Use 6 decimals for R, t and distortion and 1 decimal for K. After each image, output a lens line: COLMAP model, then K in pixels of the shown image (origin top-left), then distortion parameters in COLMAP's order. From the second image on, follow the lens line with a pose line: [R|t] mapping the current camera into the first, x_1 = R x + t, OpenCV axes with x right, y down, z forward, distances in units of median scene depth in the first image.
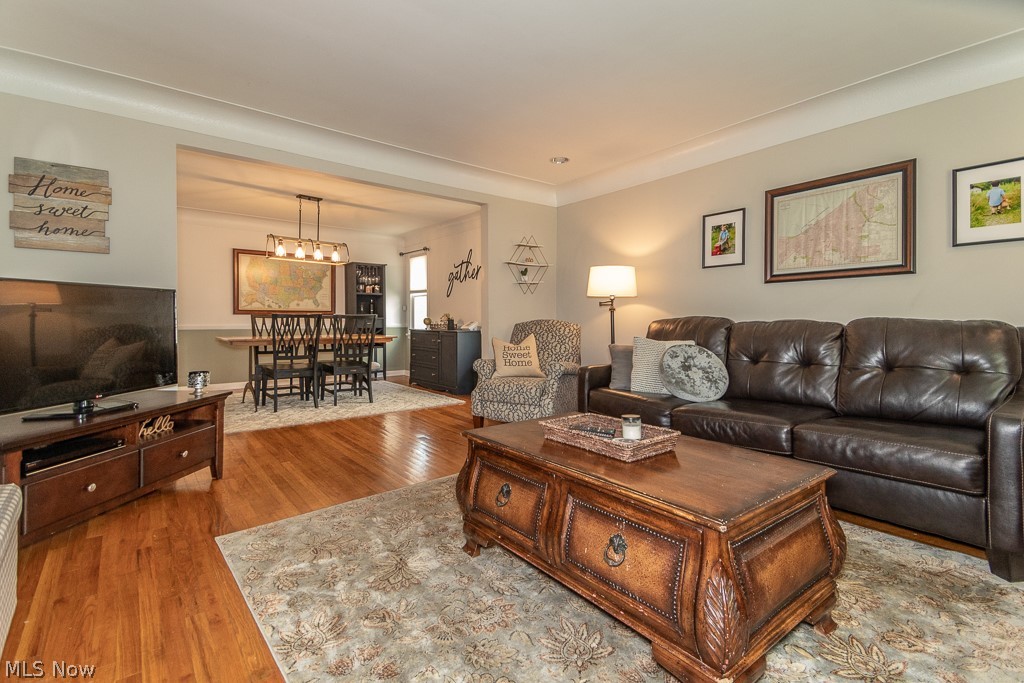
lens RADIAL K [[471.7, 0, 502.2], [0, 471.7, 326.0], [0, 0, 1]] dist [0.061125, -0.025328]
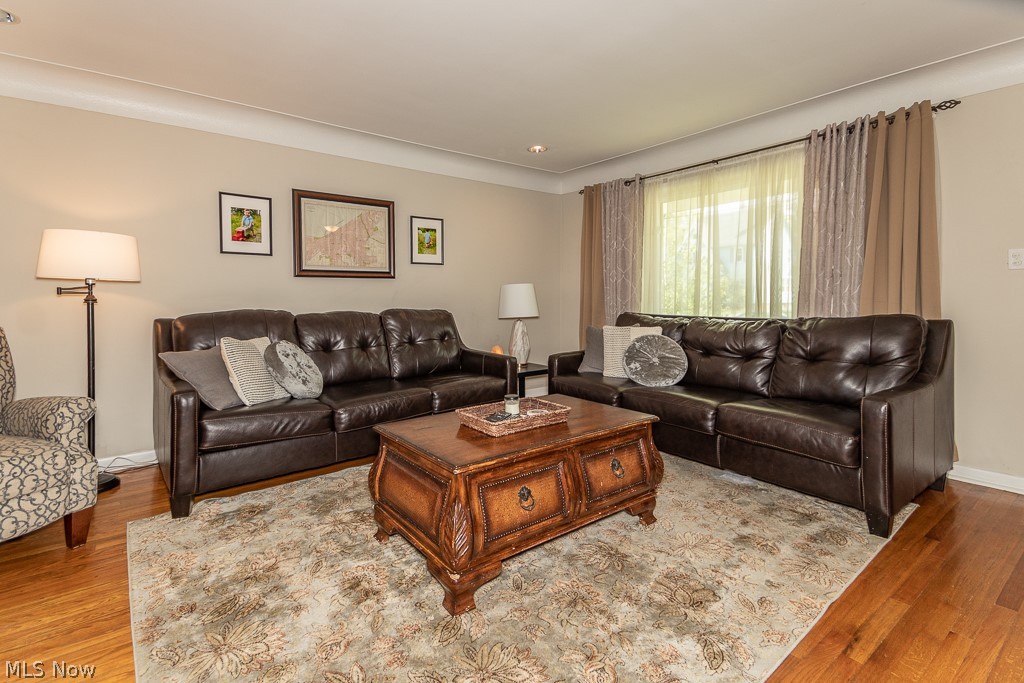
lens RADIAL K [[471.7, 0, 502.2], [0, 471.7, 326.0], [0, 0, 1]] dist [0.061125, -0.025328]
pose [[0.014337, -0.056472, 0.998301, -0.815155], [0.020083, 0.998219, 0.056179, -0.050473], [-0.999696, 0.019244, 0.015446, 0.866766]]
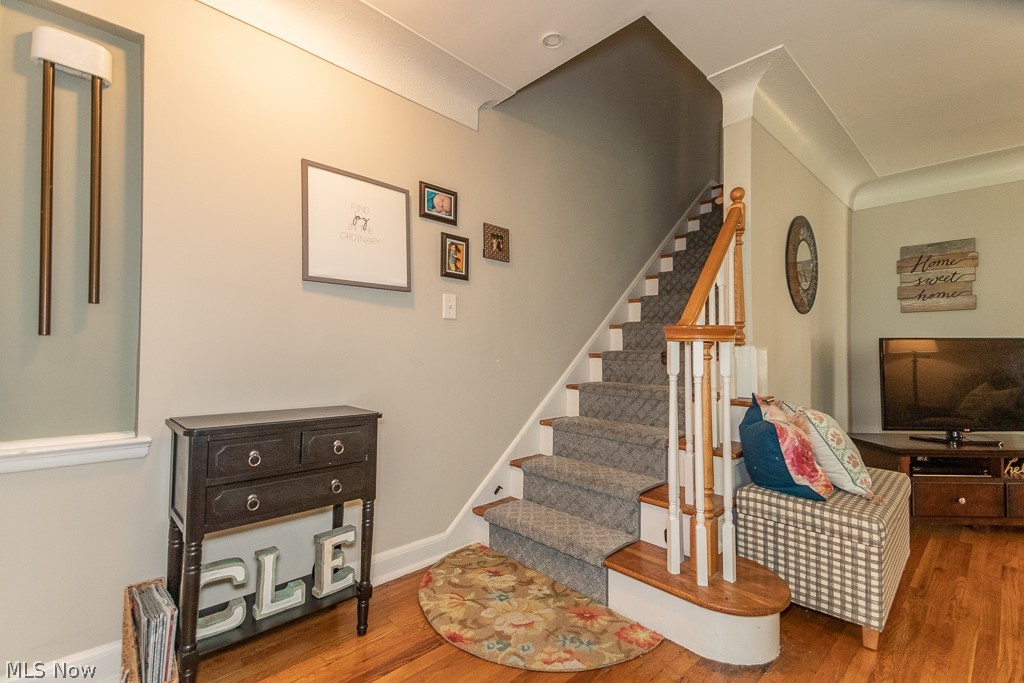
lens RADIAL K [[471.7, 0, 502.2], [0, 471.7, 326.0], [0, 0, 1]] dist [0.061125, -0.025328]
pose [[0.103201, -0.052134, -0.993293, 0.231317], [-0.033464, 0.997878, -0.055852, -0.007167], [0.994097, 0.039003, 0.101237, -0.242093]]
